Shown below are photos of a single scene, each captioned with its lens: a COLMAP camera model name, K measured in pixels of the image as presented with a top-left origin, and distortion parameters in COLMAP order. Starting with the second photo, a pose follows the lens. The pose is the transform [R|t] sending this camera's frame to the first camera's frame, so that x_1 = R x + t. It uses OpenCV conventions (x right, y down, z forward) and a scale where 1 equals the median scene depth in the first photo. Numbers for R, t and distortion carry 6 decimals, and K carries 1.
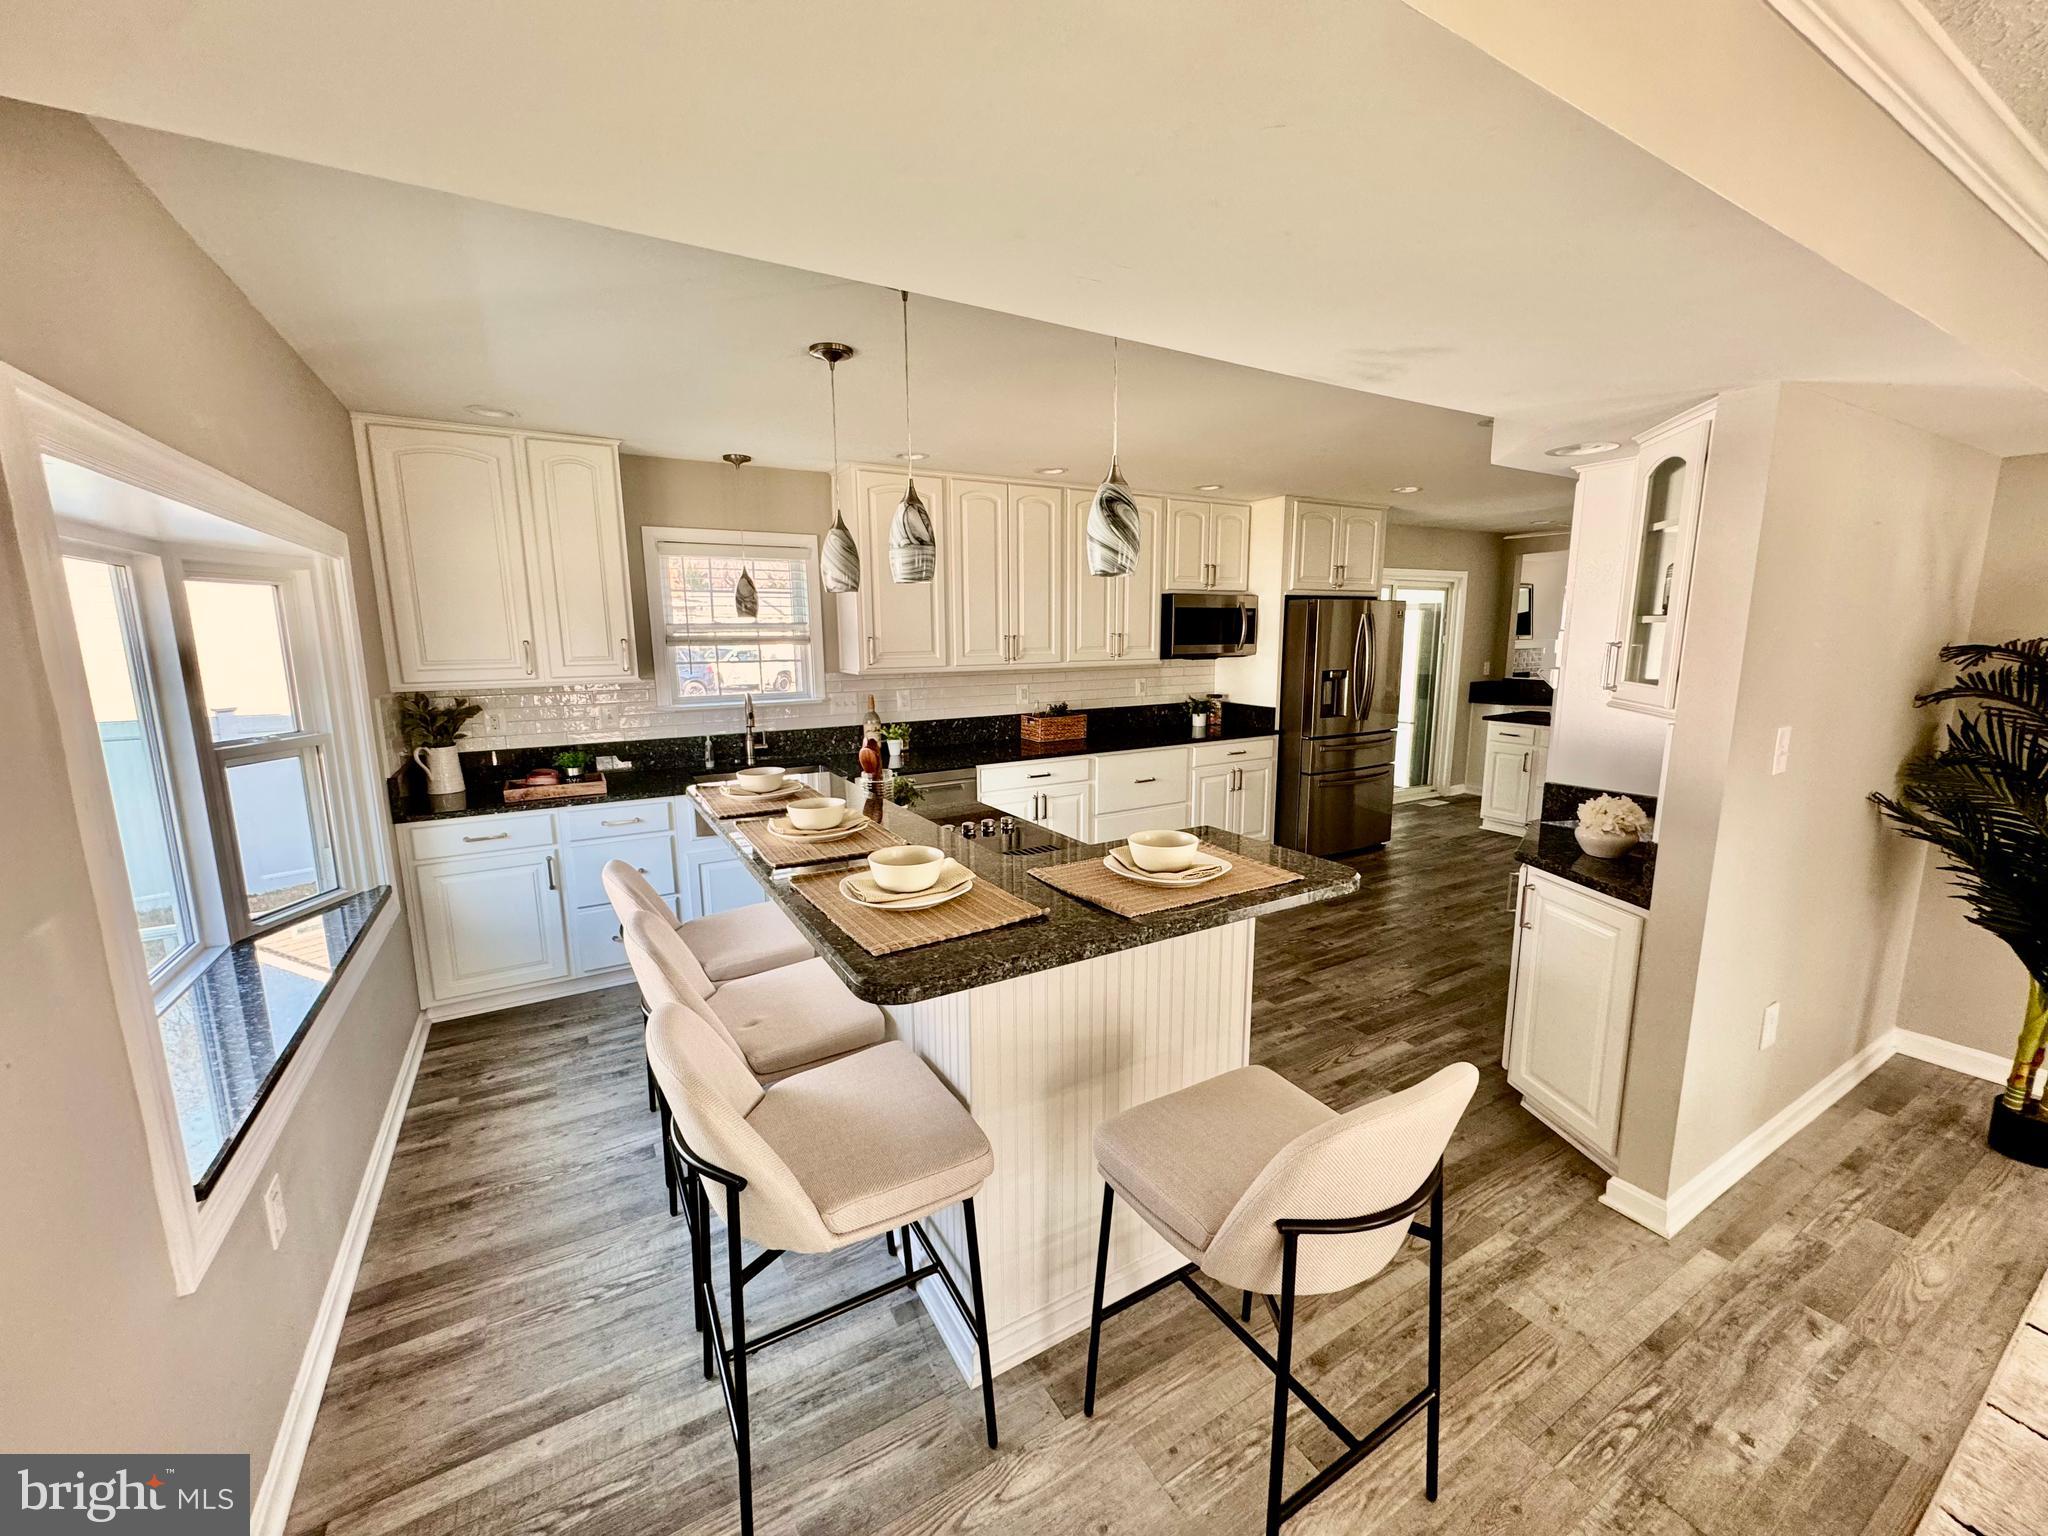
lens RADIAL K [[811.2, 0, 1030.9], [0, 811.2, 767.1], [0, 0, 1]] dist [-0.002337, 0.000113]
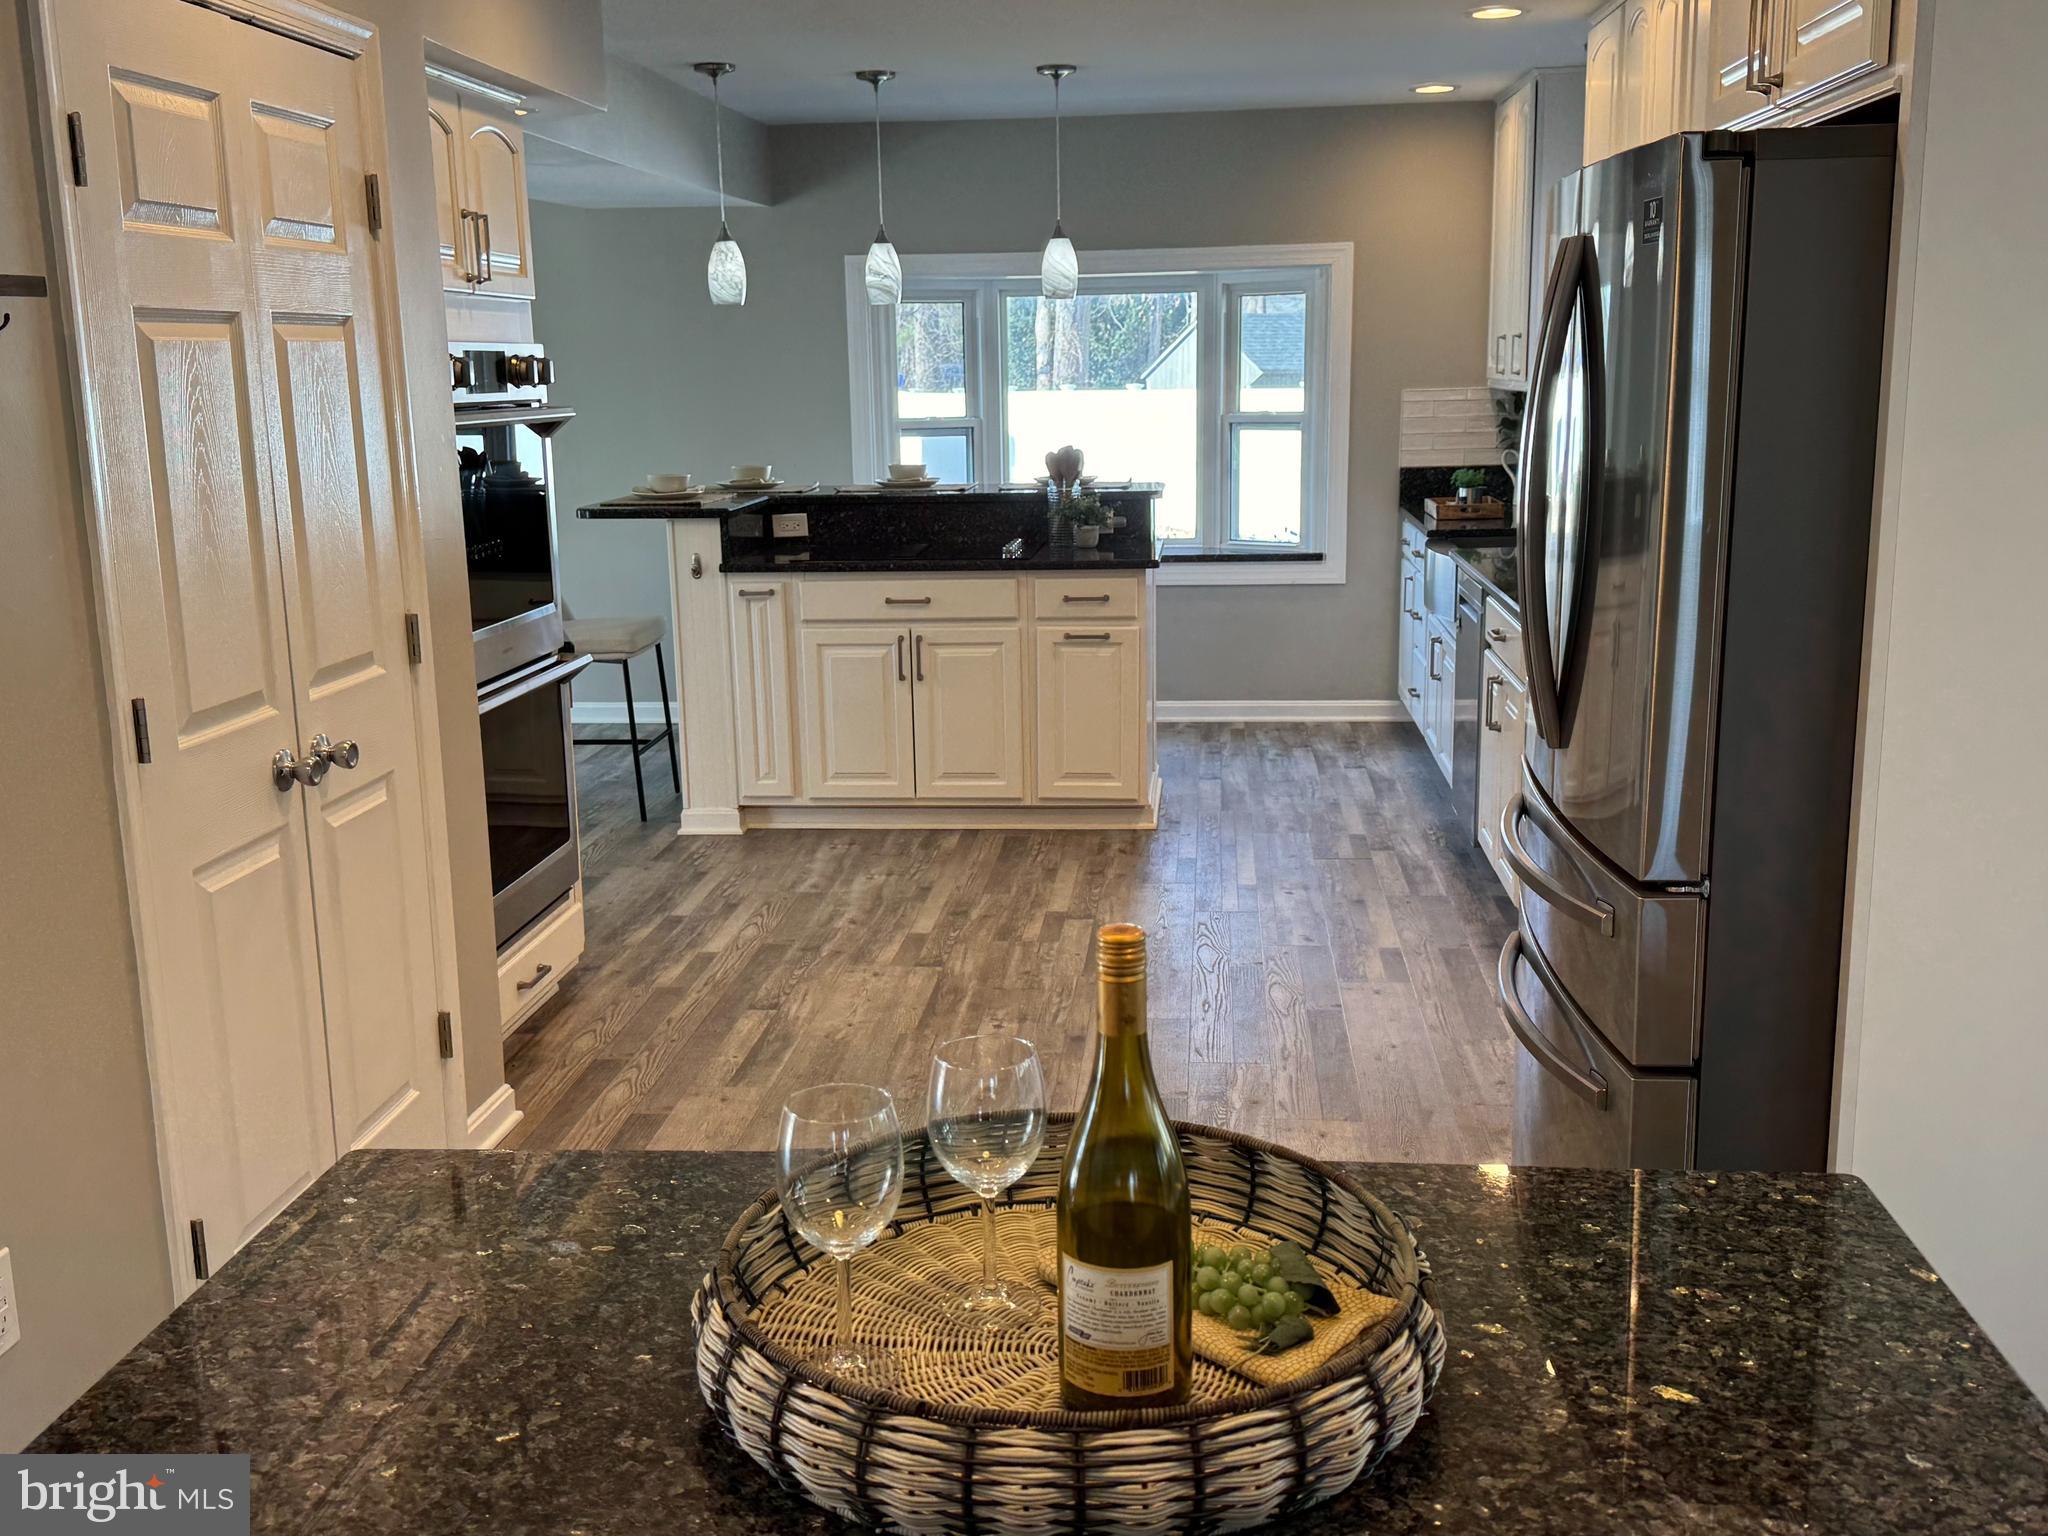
lens RADIAL K [[1998.1, 0, 1023.2], [0, 1998.1, 760.4], [0, 0, 1]] dist [0.190441, 0.000000]
pose [[-0.587752, 0.180039, -0.788754, 1.003208], [-0.113731, 0.946857, 0.300876, -0.219994], [0.801007, 0.266546, -0.536042, 1.285541]]
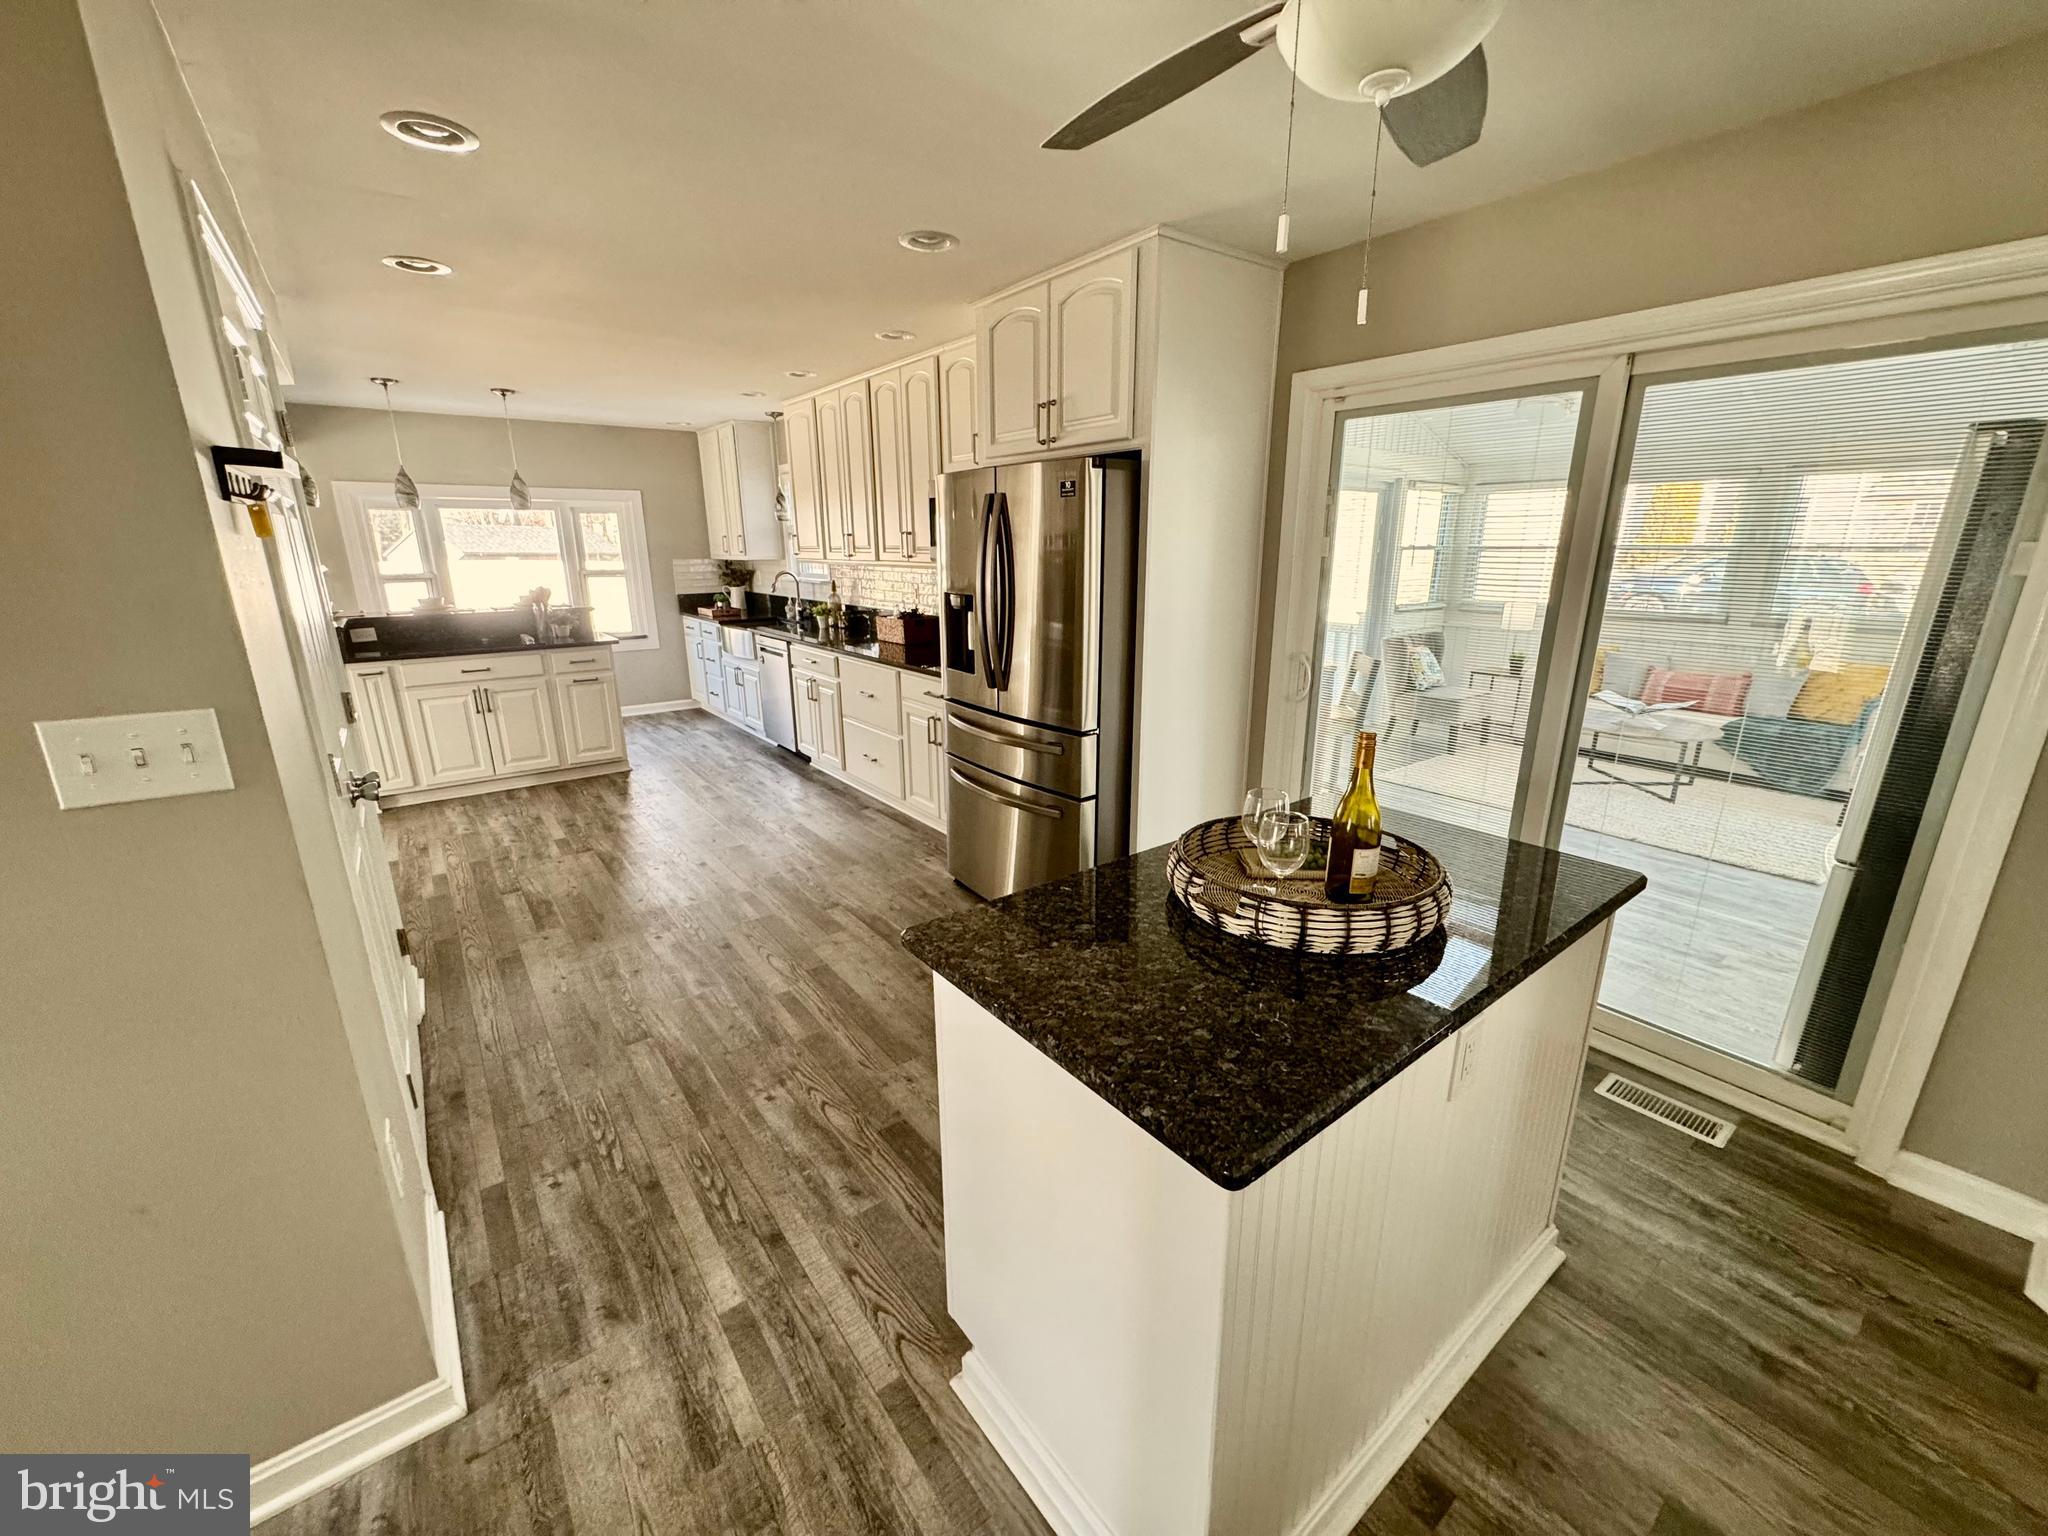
lens RADIAL K [[811.2, 0, 1026.4], [0, 811.2, 771.4], [0, 0, 1]] dist [-0.002337, 0.000113]
pose [[0.118439, 0.279510, -0.952810, 1.047161], [-0.163630, 0.951939, 0.258915, -0.166646], [0.979386, 0.125243, 0.158483, 1.021531]]
